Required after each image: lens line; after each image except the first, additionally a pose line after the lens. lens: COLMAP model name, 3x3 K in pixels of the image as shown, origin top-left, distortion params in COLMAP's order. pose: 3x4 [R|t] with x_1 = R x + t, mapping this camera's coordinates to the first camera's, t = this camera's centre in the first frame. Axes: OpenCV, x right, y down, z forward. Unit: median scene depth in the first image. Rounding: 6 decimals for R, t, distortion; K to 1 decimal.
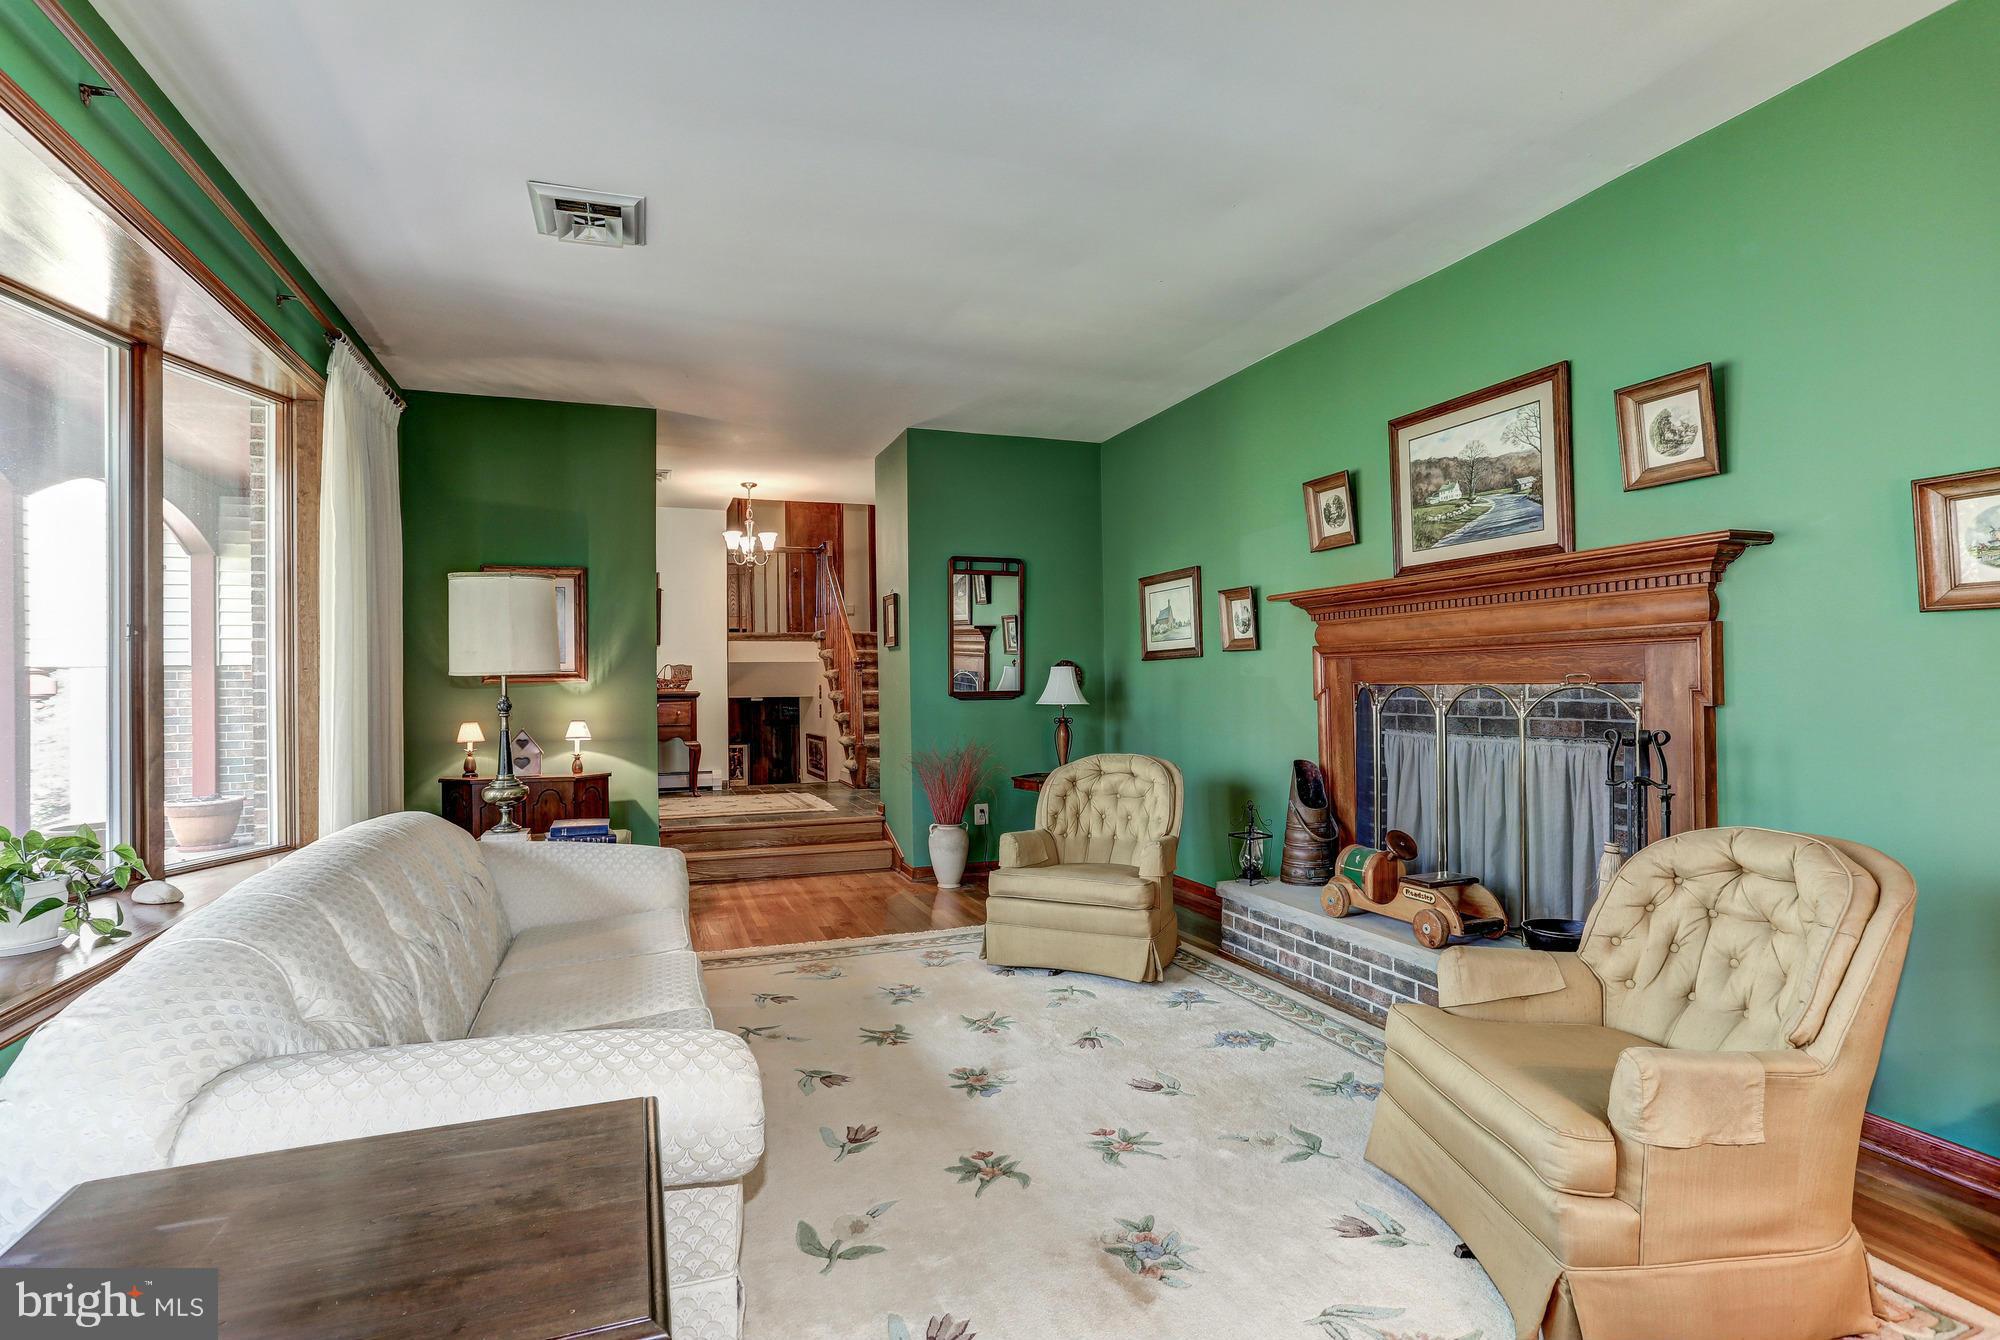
lens RADIAL K [[959.1, 0, 996.8], [0, 959.1, 667.4], [0, 0, 1]] dist [-0.009740, 0.002357]
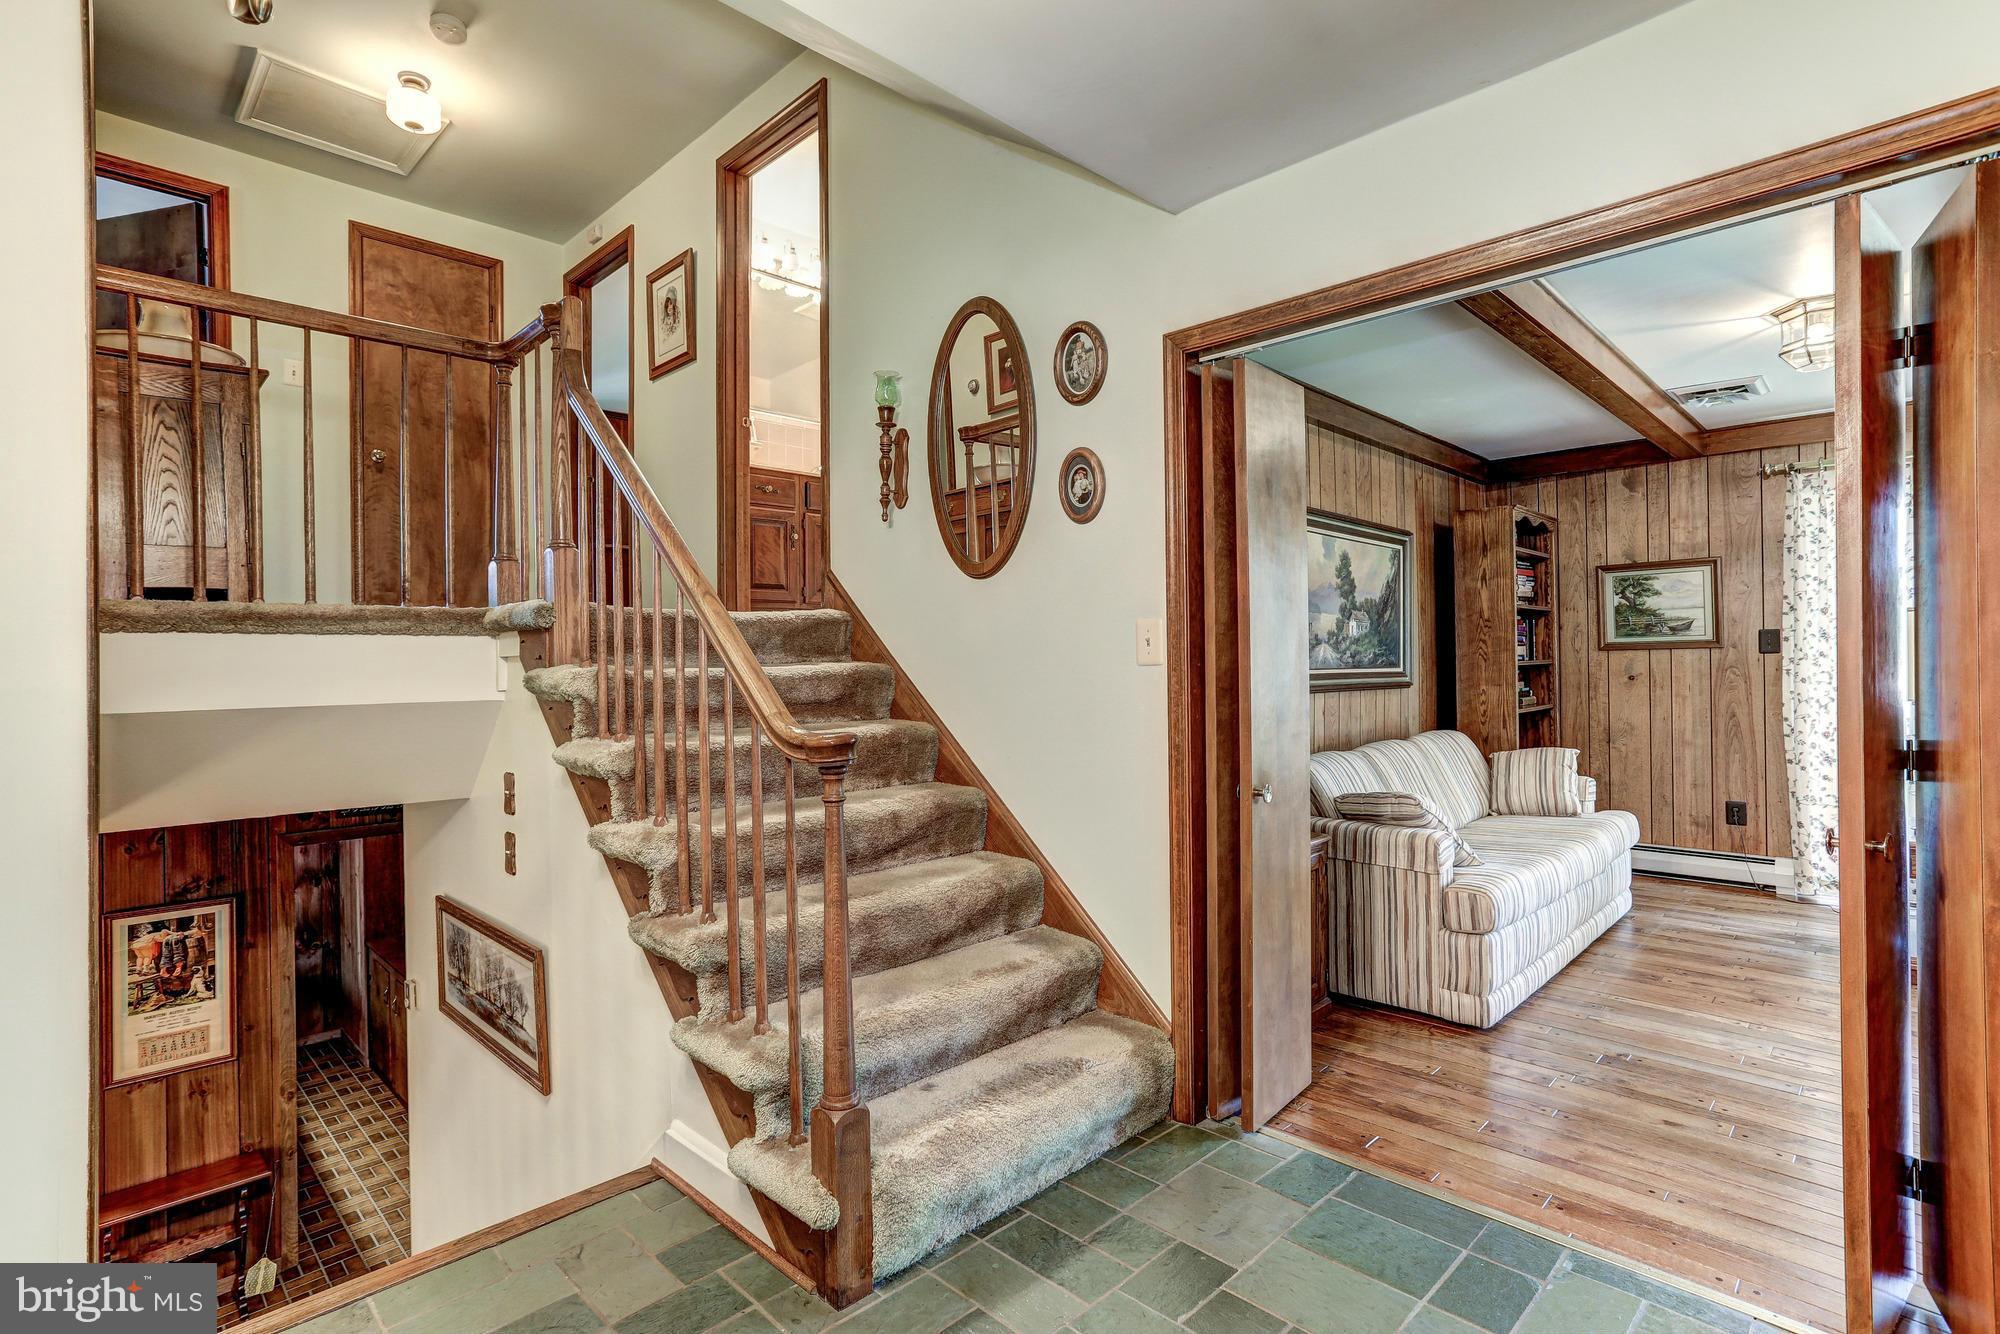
lens RADIAL K [[959.1, 0, 999.3], [0, 959.1, 662.1], [0, 0, 1]] dist [-0.009740, 0.002357]
pose [[0.910629, 0.002626, 0.413216, -0.165730], [-0.002044, 0.999996, -0.001851, -0.018317], [-0.413219, 0.000841, 0.910631, 0.634555]]
